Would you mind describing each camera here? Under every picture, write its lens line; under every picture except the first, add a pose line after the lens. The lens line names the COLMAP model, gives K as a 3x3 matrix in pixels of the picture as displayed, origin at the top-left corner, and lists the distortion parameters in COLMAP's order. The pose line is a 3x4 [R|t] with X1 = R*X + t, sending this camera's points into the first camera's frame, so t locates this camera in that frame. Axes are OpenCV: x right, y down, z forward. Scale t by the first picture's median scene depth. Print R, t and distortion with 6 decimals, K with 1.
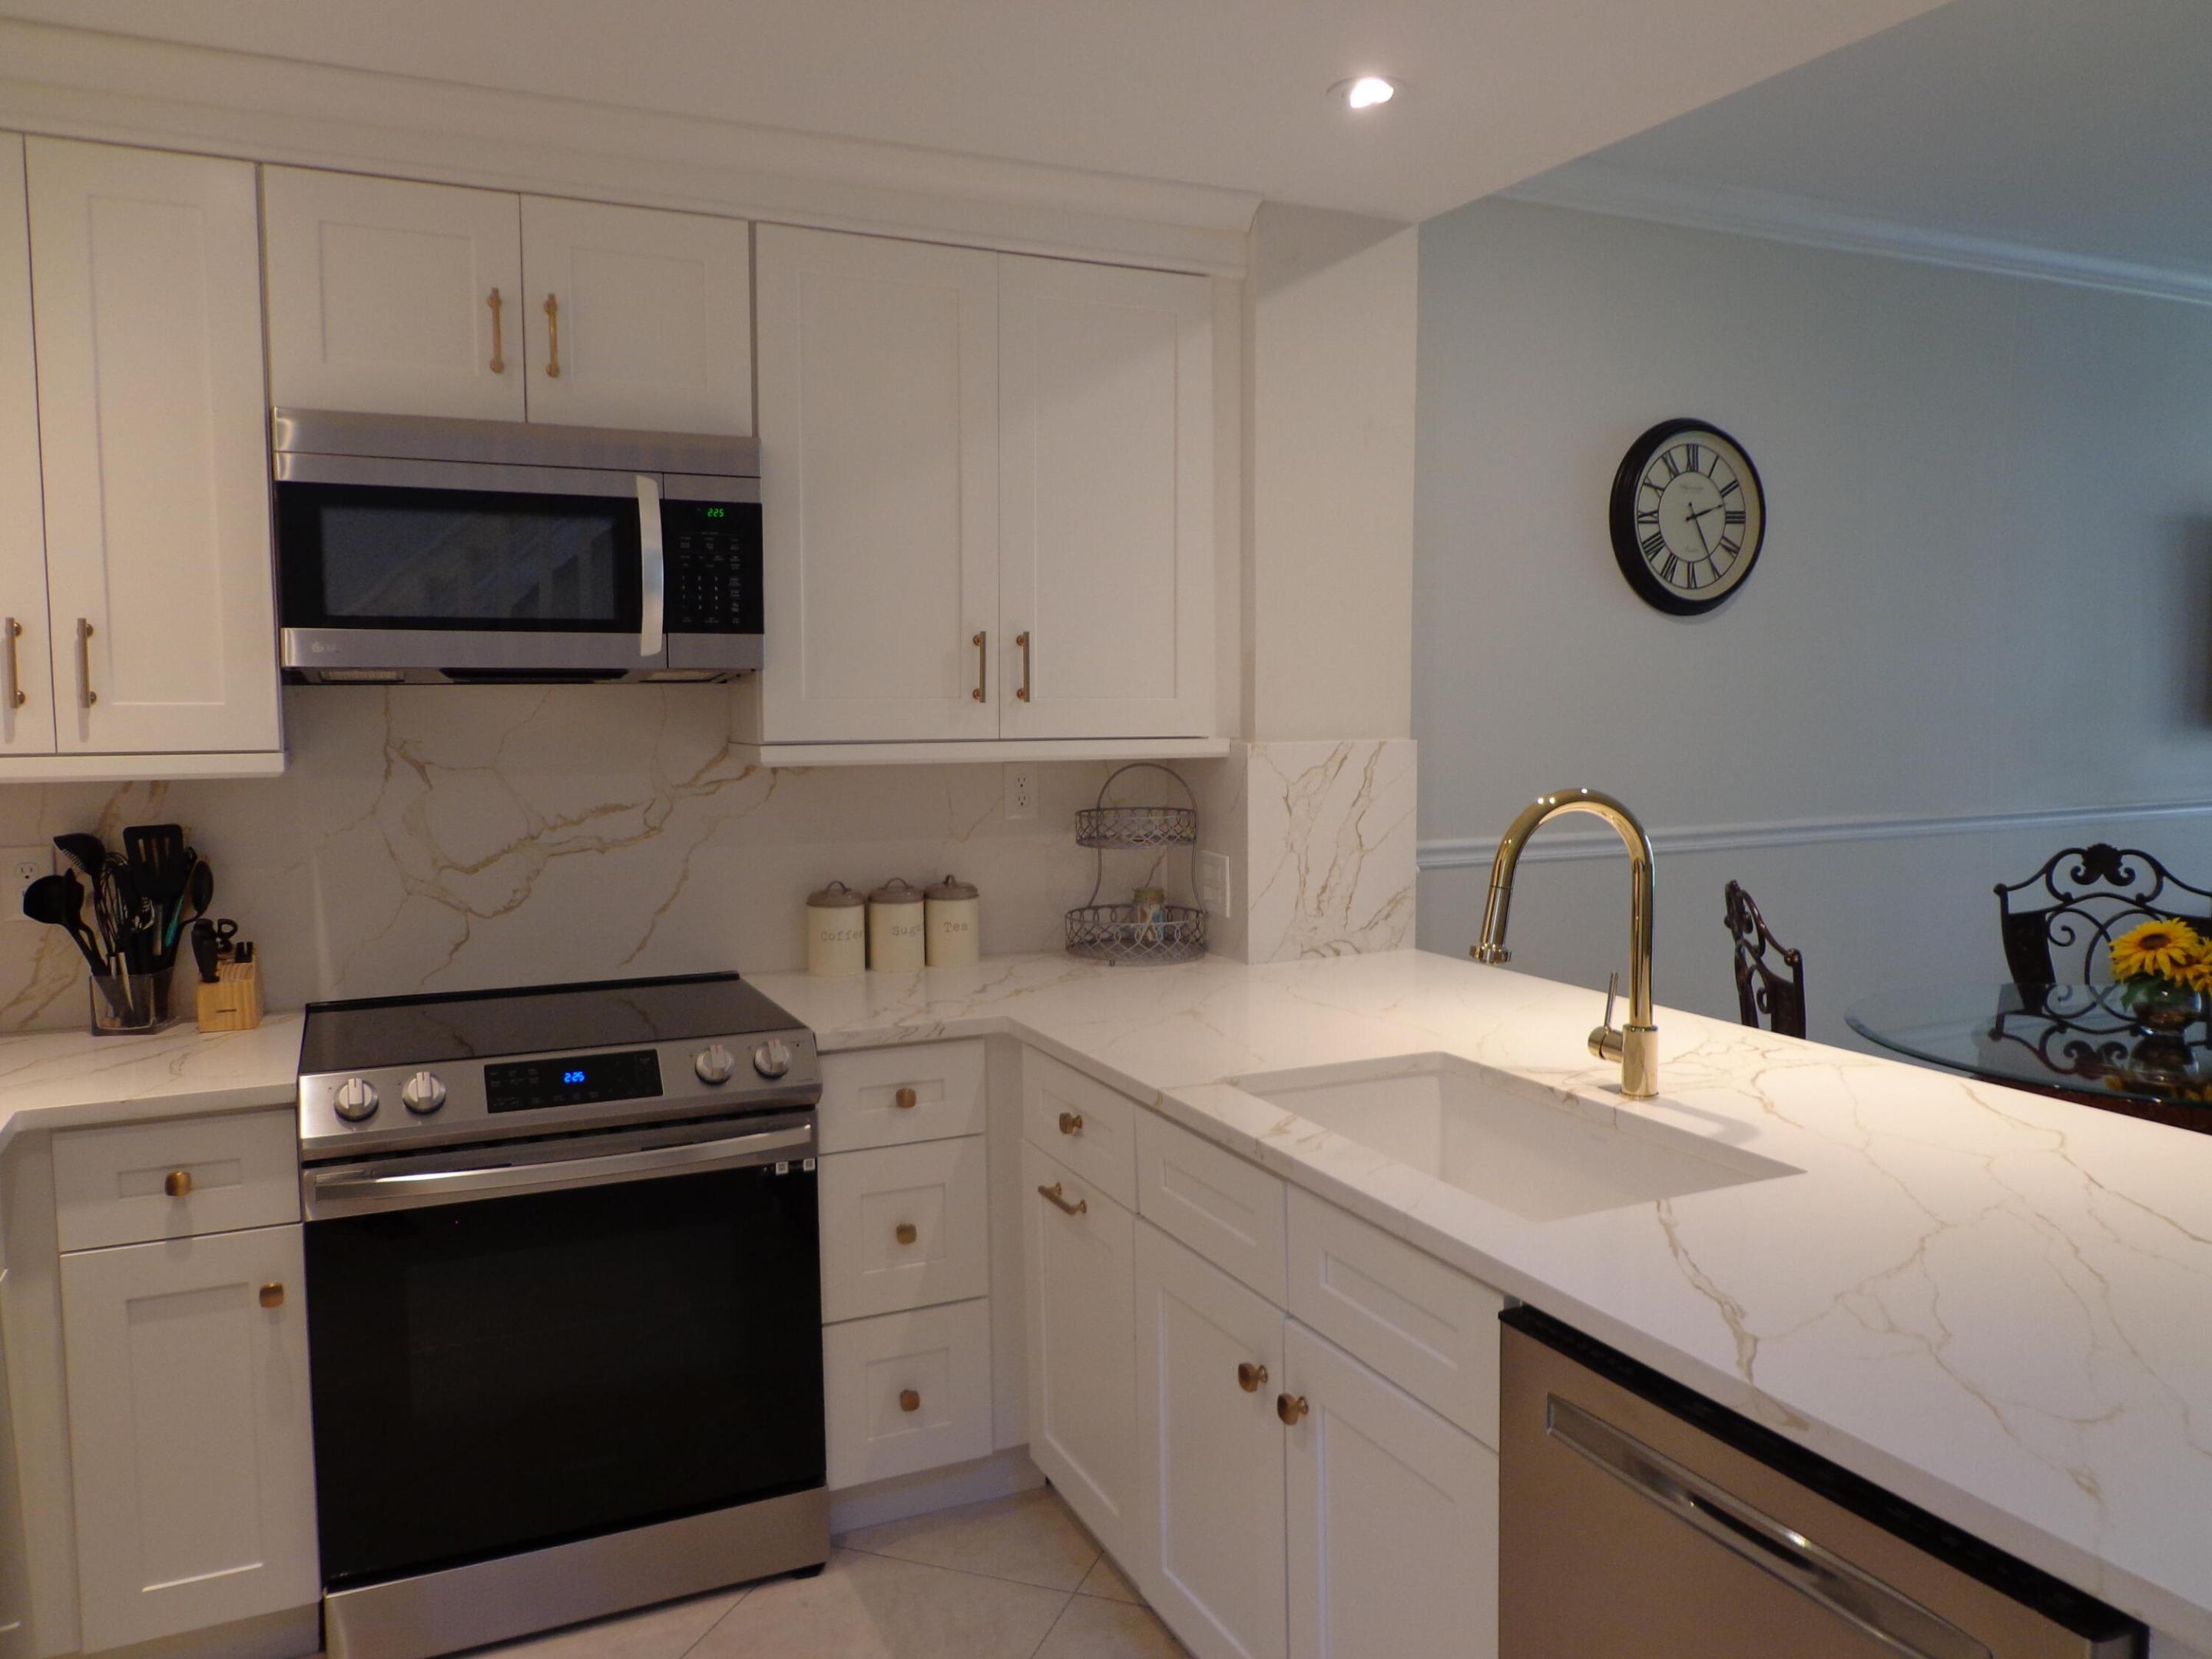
lens RADIAL K [[1616.3, 0, 1091.8], [0, 1616.3, 827.7], [0, 0, 1]] dist [-0.016578, 0.005965]
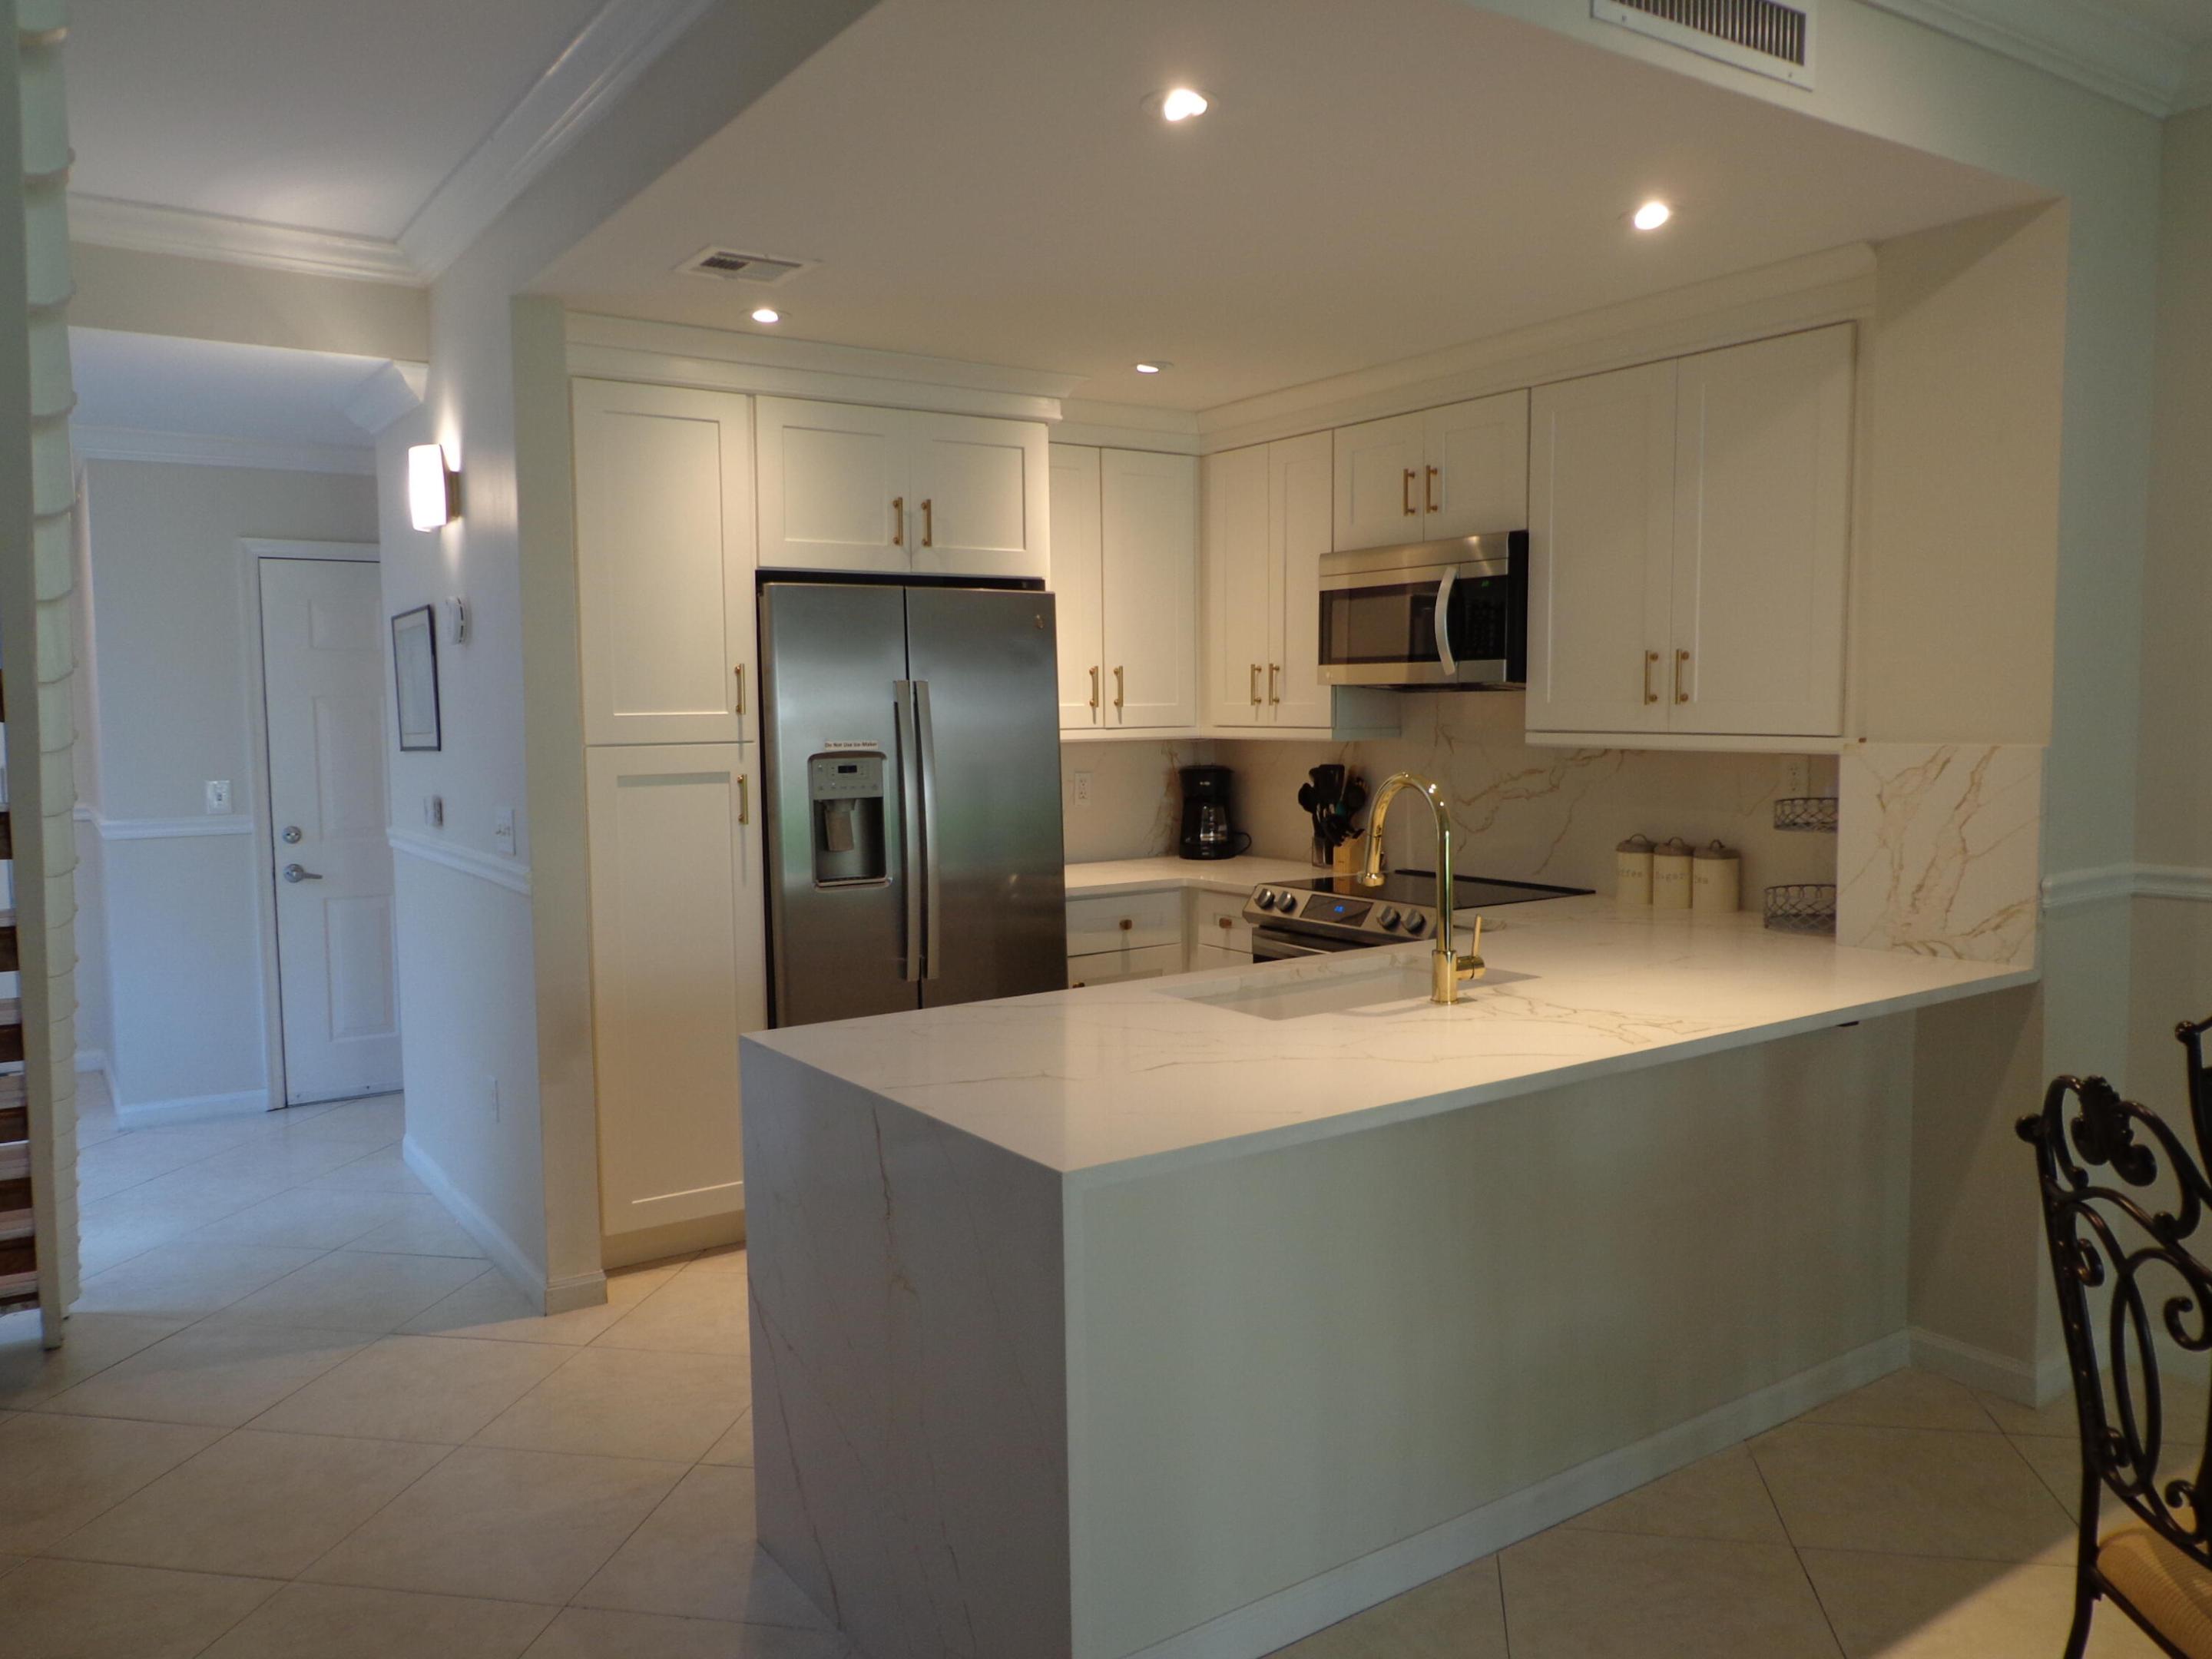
lens RADIAL K [[1648.9, 0, 1106.8], [0, 1648.9, 820.2], [0, 0, 1]] dist [0.015165, 0.000770]
pose [[0.162204, 0.077896, -0.983678, 1.138514], [-0.068474, 0.995365, 0.067530, -0.042037], [0.984379, 0.056403, 0.166786, 0.326357]]
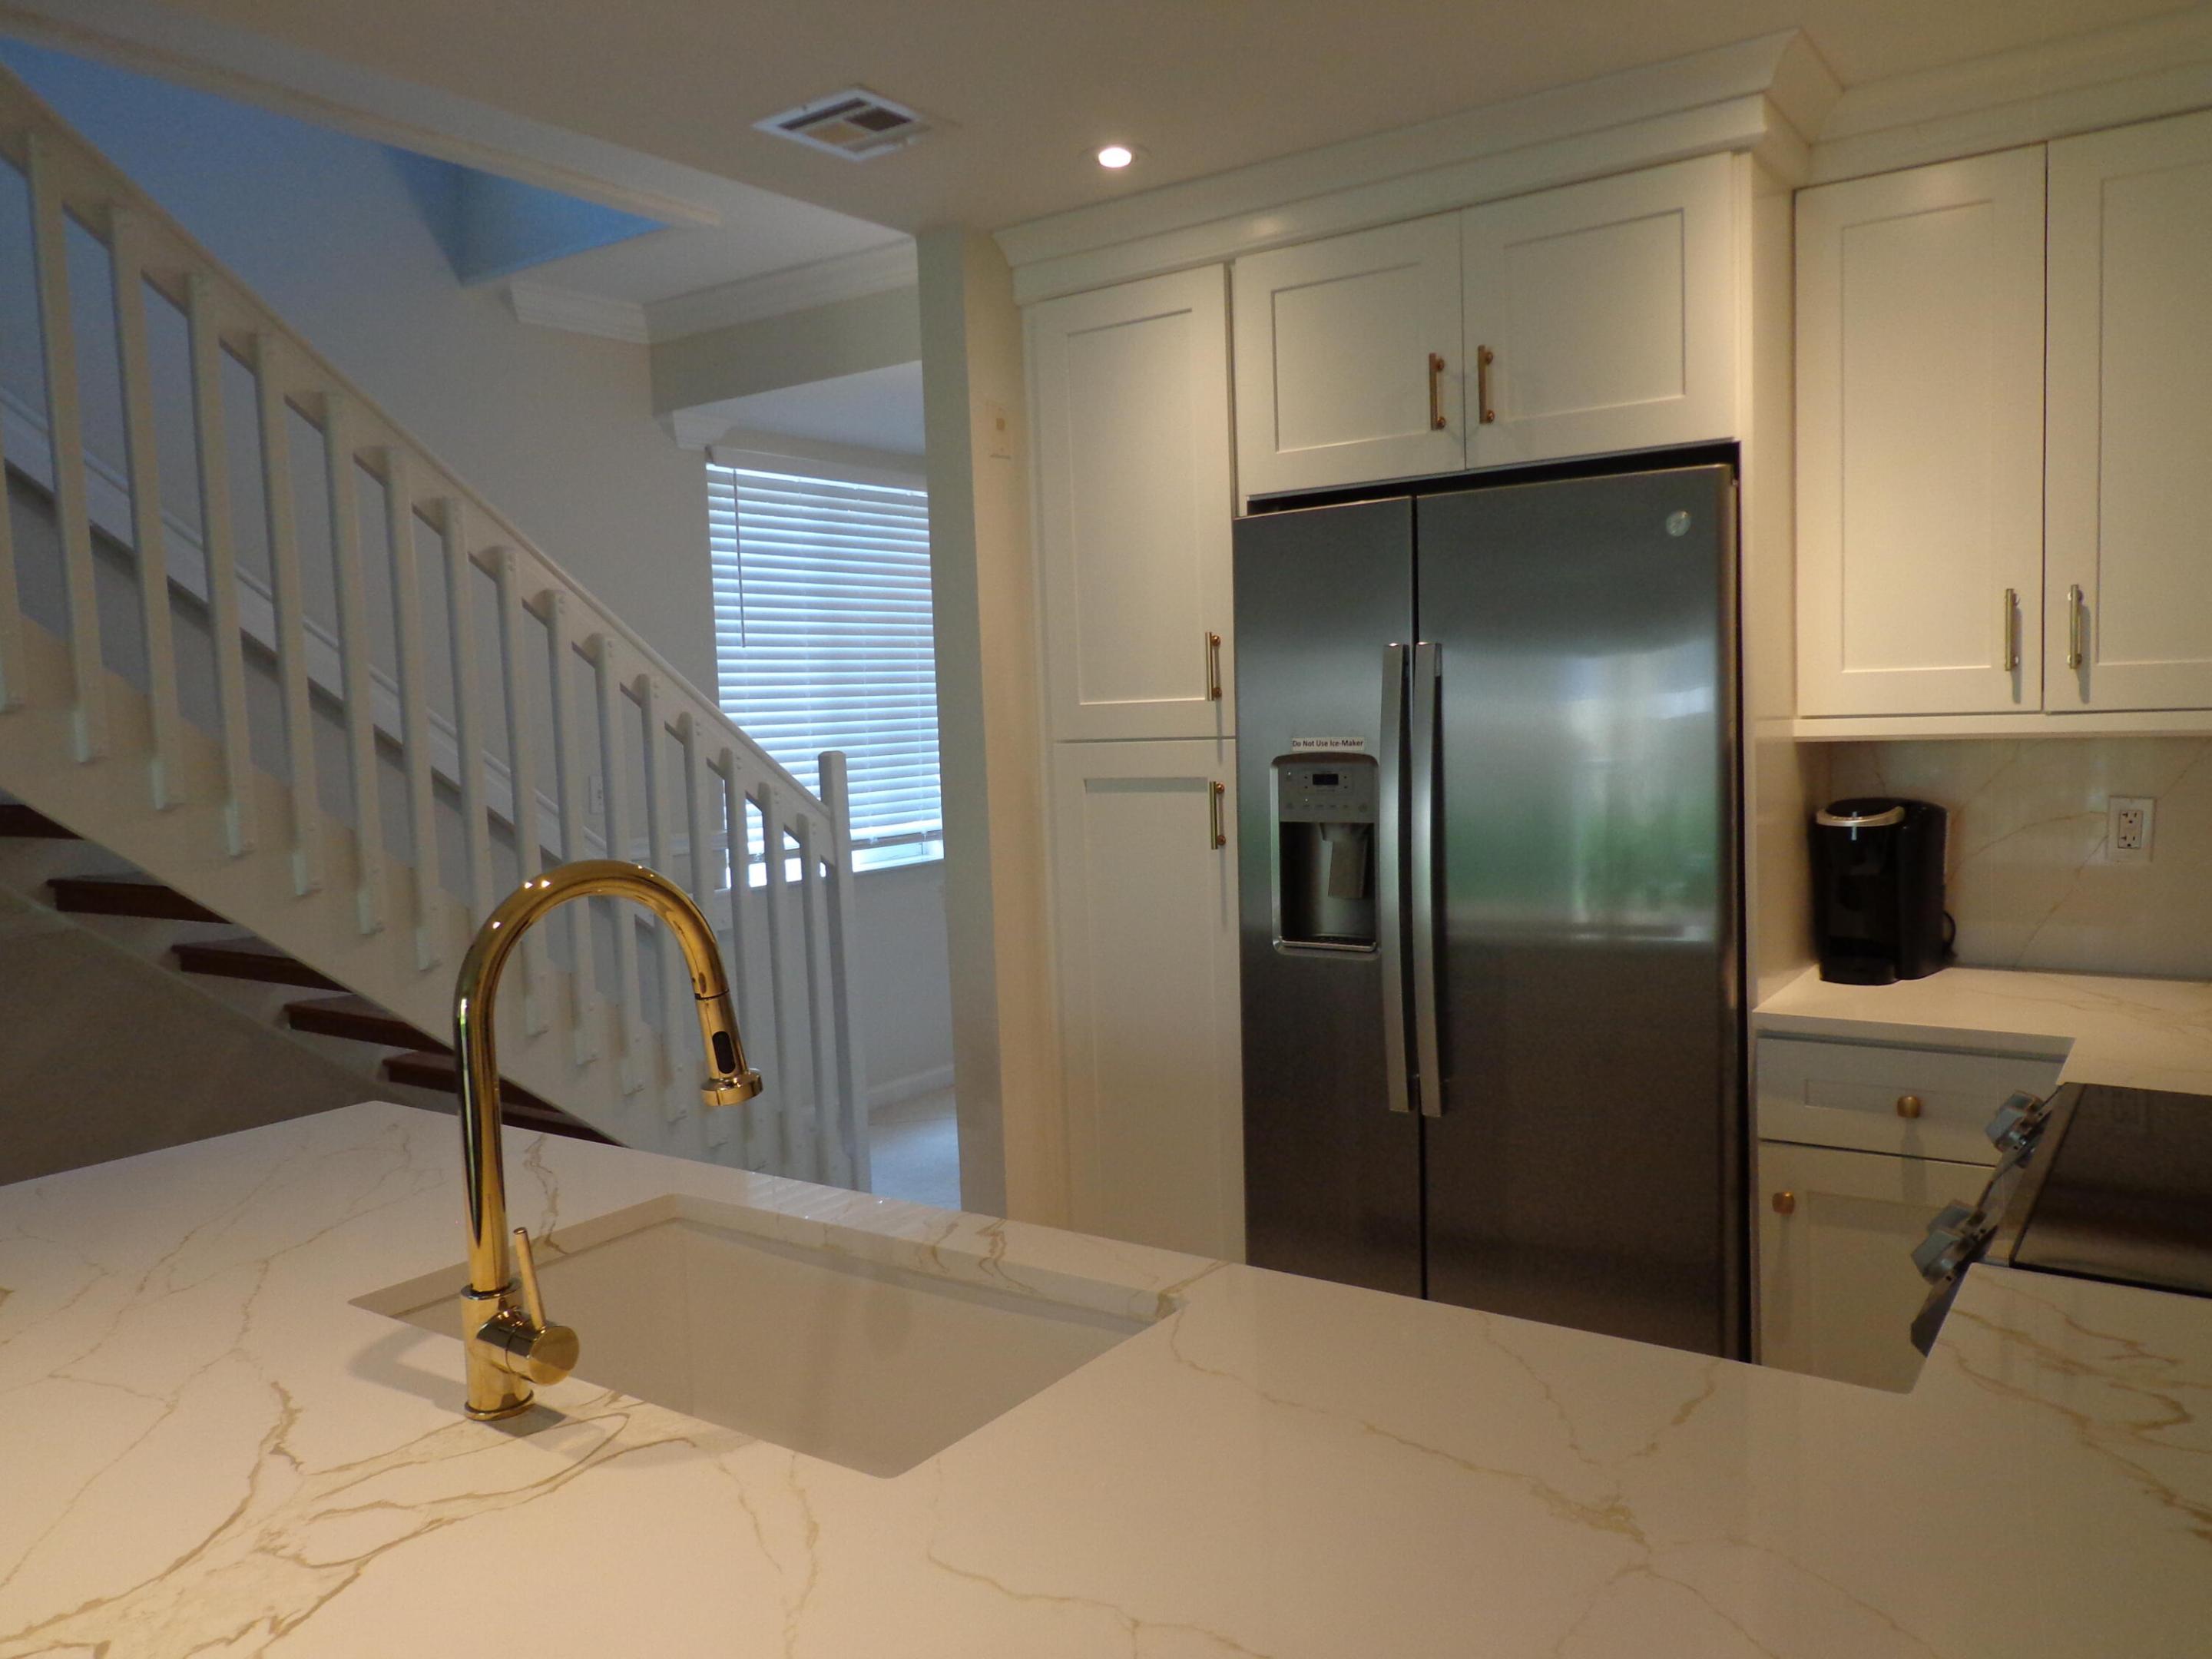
lens RADIAL K [[1625.3, 0, 1110.2], [0, 1625.3, 822.9], [0, 0, 1]] dist [-0.008876, 0.003079]
pose [[-0.865541, 0.071892, -0.495651, 0.288952], [0.000441, 0.989753, 0.142790, -0.084529], [0.500838, 0.123372, -0.856704, 1.085925]]
